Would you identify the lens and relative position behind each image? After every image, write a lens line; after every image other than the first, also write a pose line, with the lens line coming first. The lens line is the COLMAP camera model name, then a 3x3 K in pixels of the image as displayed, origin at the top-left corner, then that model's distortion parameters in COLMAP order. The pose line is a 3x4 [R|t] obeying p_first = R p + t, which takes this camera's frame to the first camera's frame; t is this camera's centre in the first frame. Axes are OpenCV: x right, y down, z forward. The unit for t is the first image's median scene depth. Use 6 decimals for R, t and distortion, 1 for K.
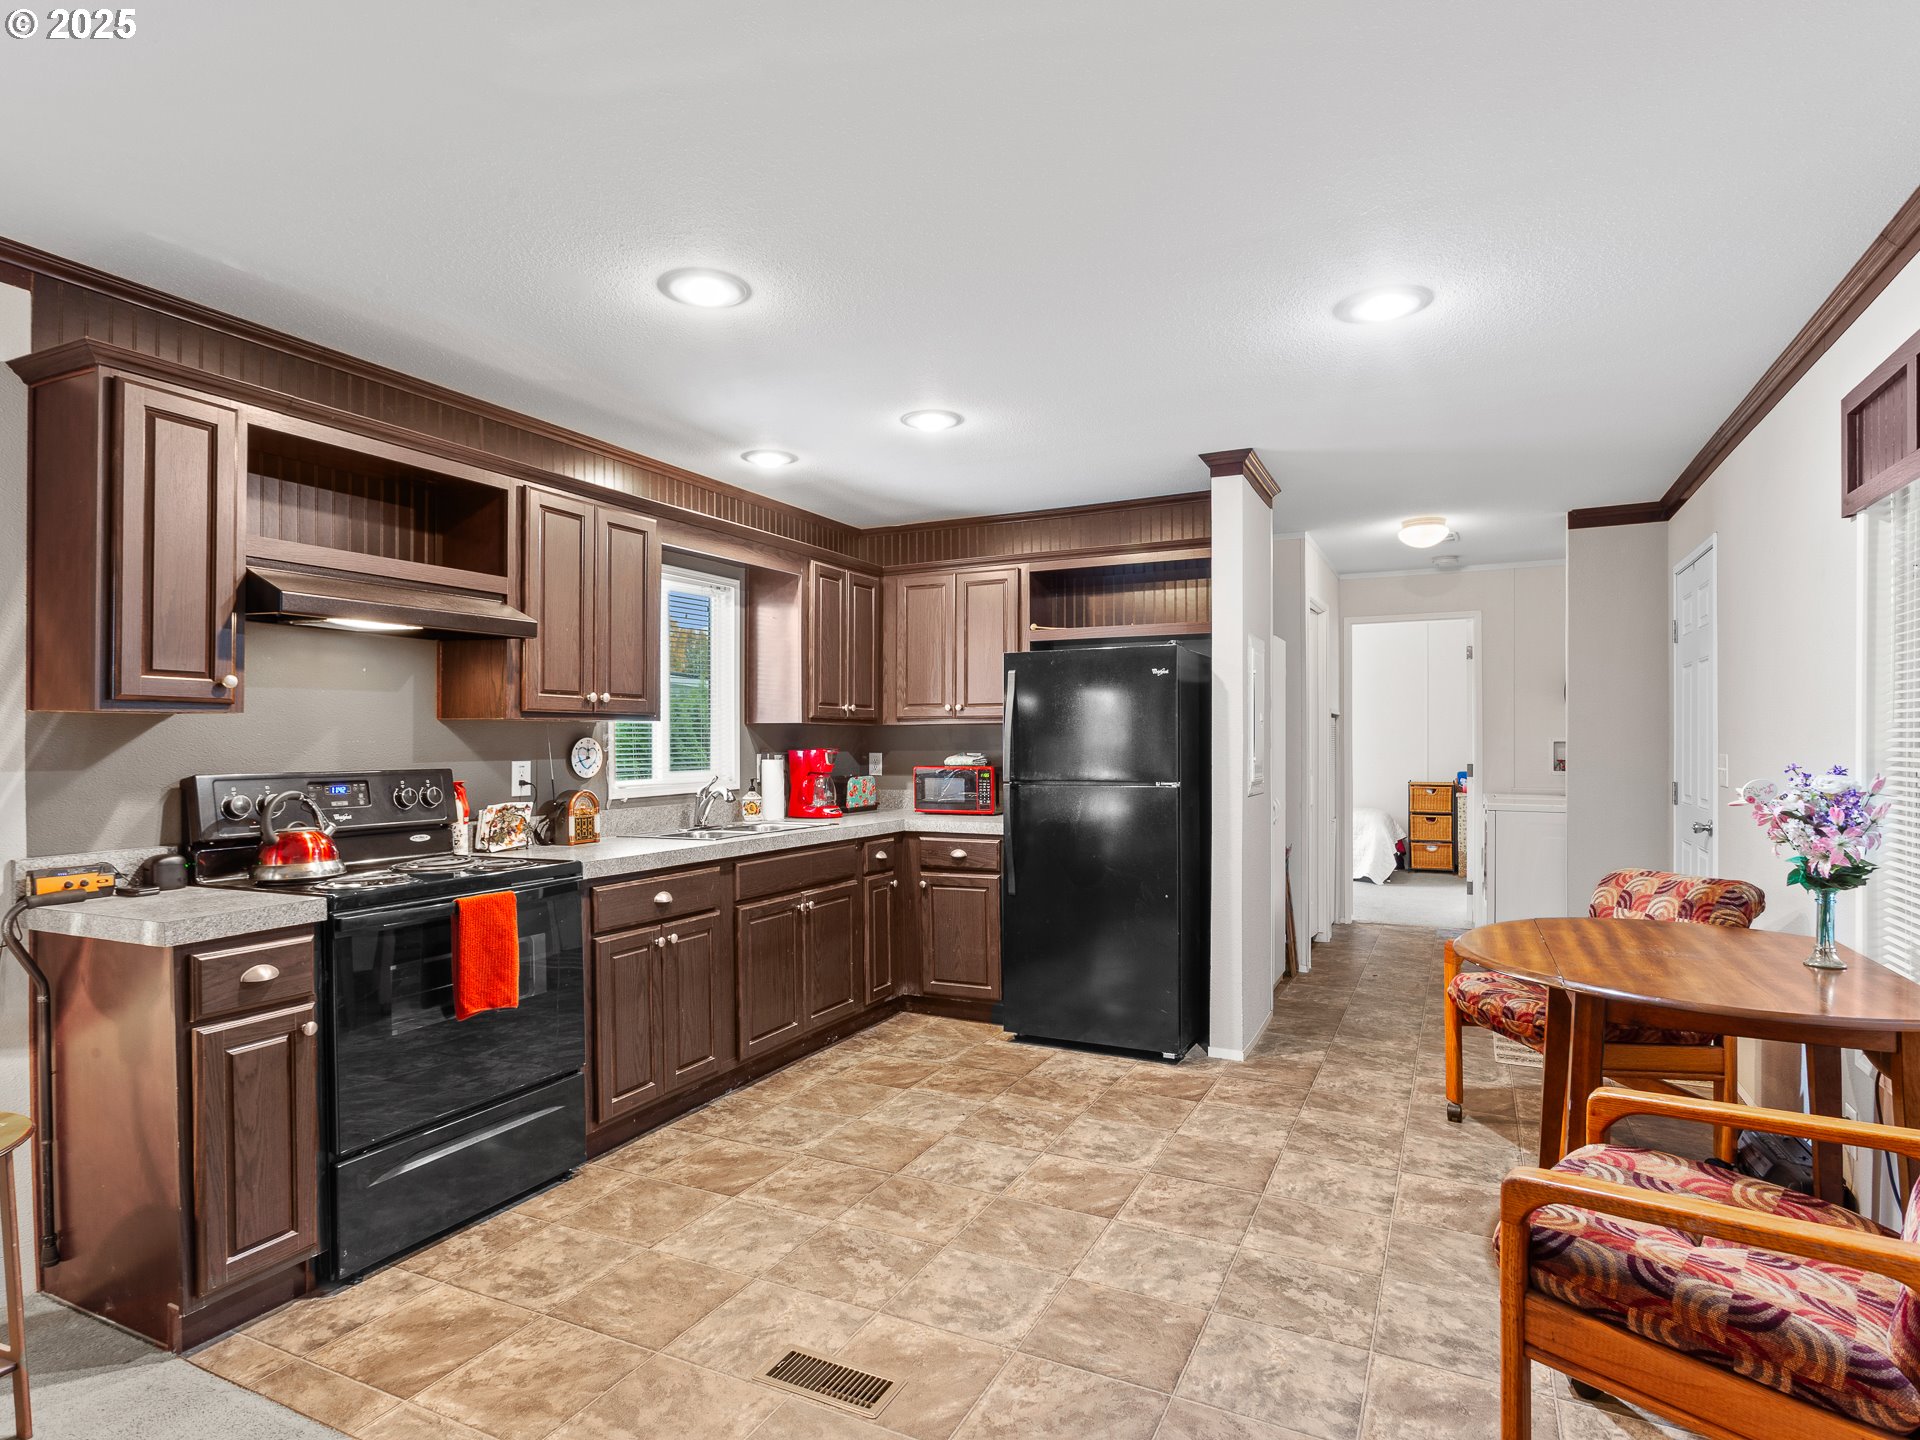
lens RADIAL K [[1037.4, 0, 949.0], [0, 1037.4, 745.7], [0, 0, 1]] dist [-0.001149, 0.002127]
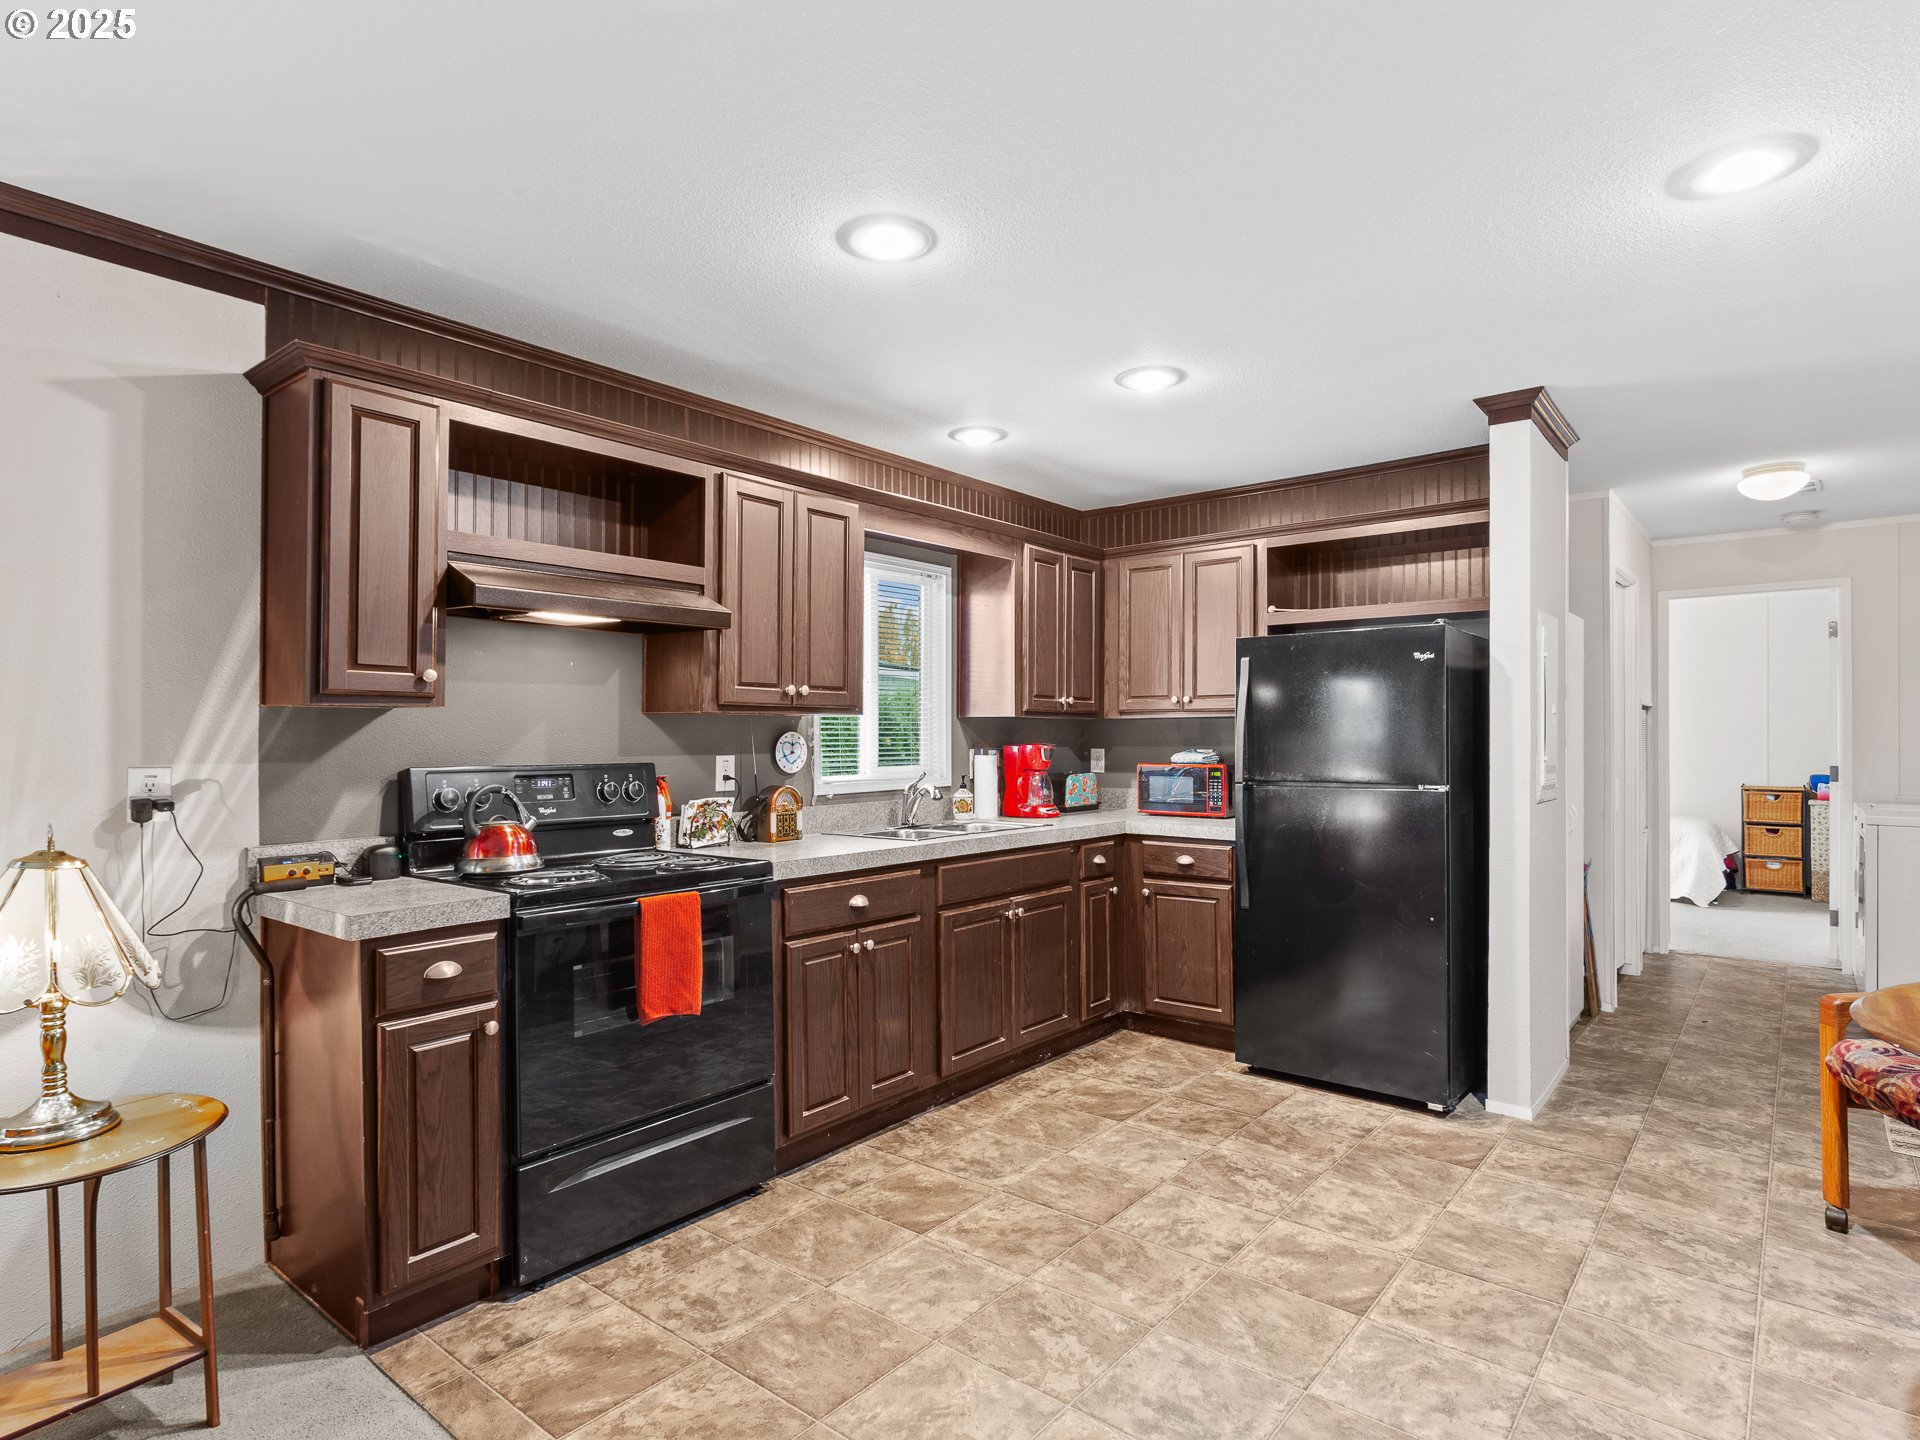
lens RADIAL K [[1032.8, 0, 952.5], [0, 1032.8, 733.0], [0, 0, 1]] dist [-0.000433, 0.002204]
pose [[0.974336, 0.001531, -0.225095, 0.020561], [-0.003199, 0.999970, -0.007044, -0.000474], [0.225077, 0.007583, 0.974311, 0.105643]]
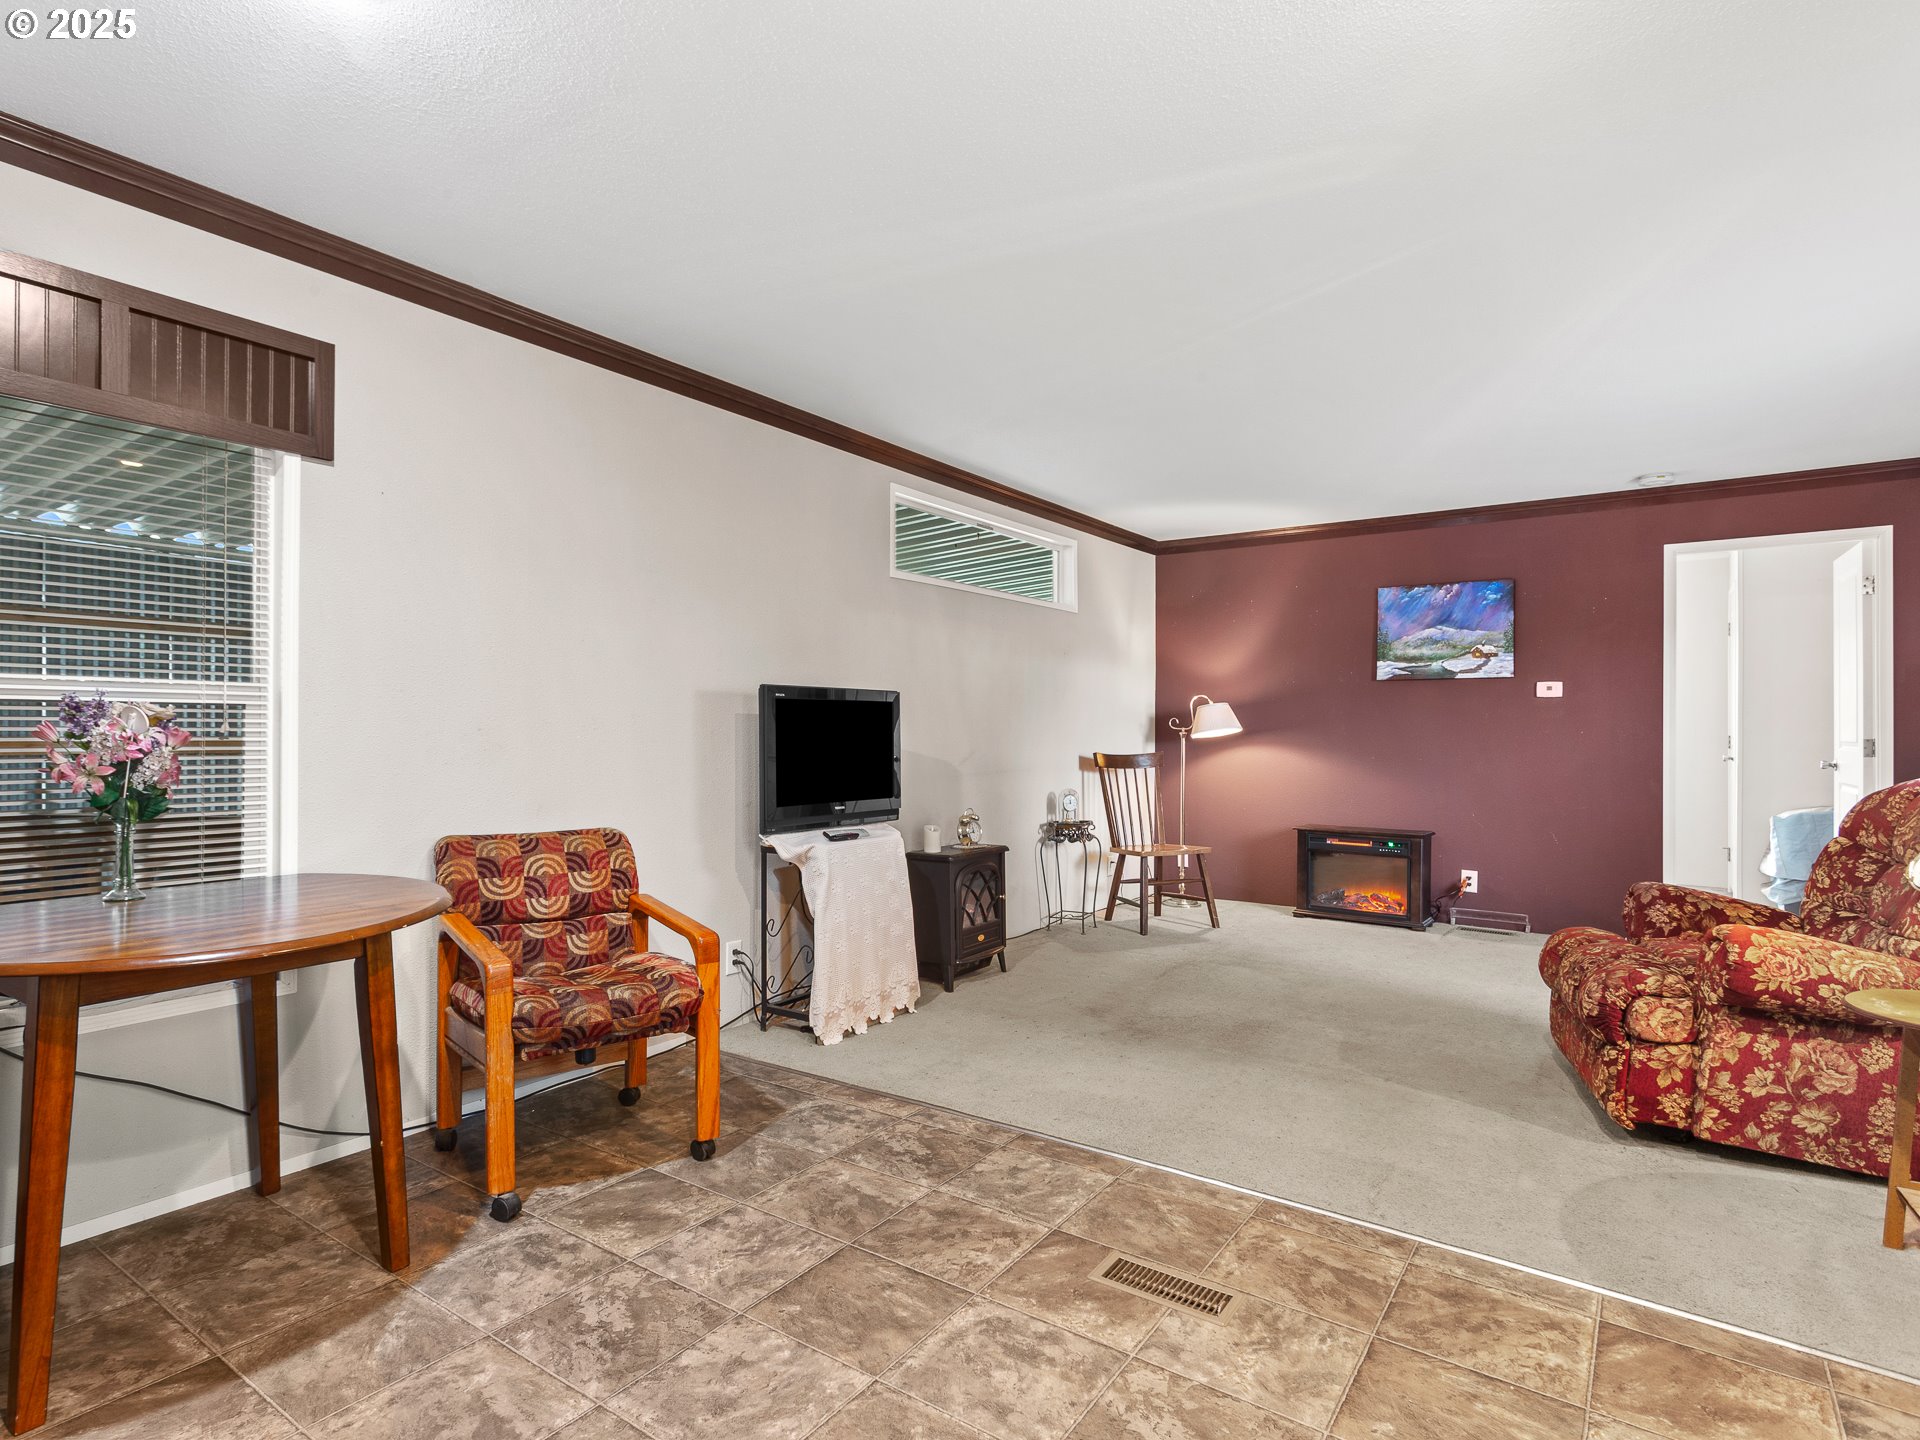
lens RADIAL K [[1027.2, 0, 879.4], [0, 1027.2, 723.7], [0, 0, 1]] dist [-0.000750, 0.000179]
pose [[-0.981439, 0.001180, 0.191773, -0.020629], [0.001765, 0.999994, 0.002880, 0.035457], [-0.191768, 0.003165, -0.981435, 1.307345]]
